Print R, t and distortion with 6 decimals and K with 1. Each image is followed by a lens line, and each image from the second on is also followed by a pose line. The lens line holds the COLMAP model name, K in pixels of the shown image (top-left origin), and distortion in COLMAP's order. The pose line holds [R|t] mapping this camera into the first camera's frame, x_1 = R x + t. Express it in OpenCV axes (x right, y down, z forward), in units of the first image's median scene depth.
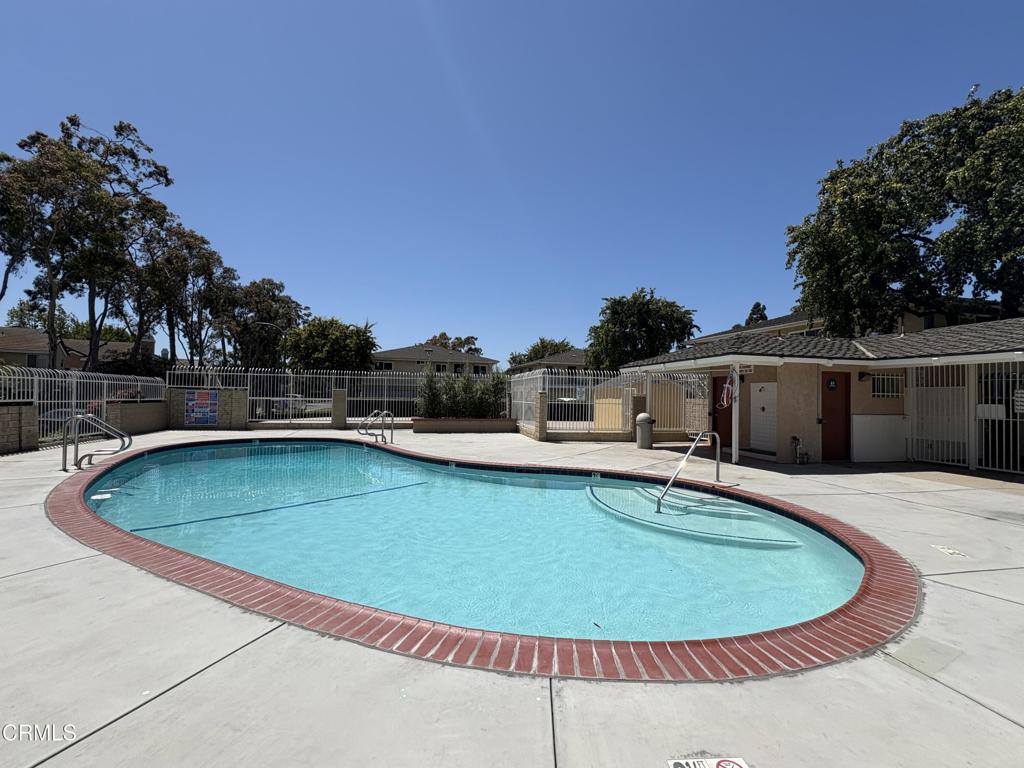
lens RADIAL K [[441.0, 0, 512.0], [0, 441.0, 384.0], [0, 0, 1]] dist [0.001969, 0.000205]
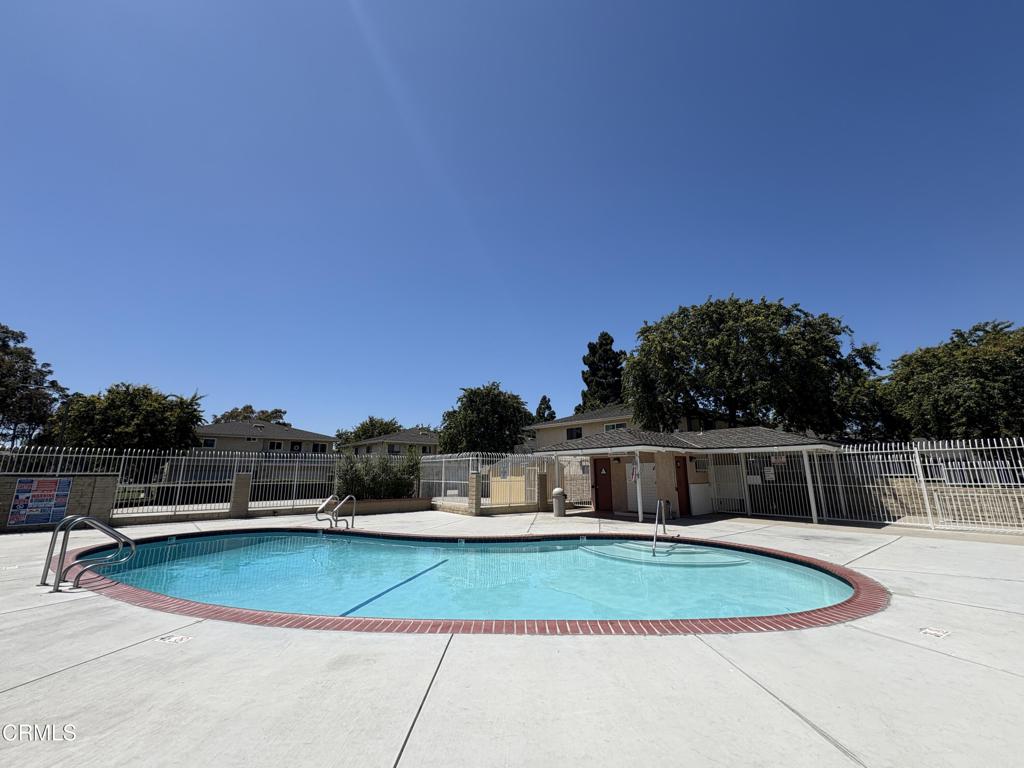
lens RADIAL K [[404.5, 0, 512.0], [0, 404.5, 384.0], [0, 0, 1]] dist [0.000475, 0.000181]
pose [[0.893263, 0.077083, 0.442876, -0.296815], [0.005629, 0.983193, -0.182481, -0.013828], [-0.449499, 0.165497, 0.877817, -0.022537]]
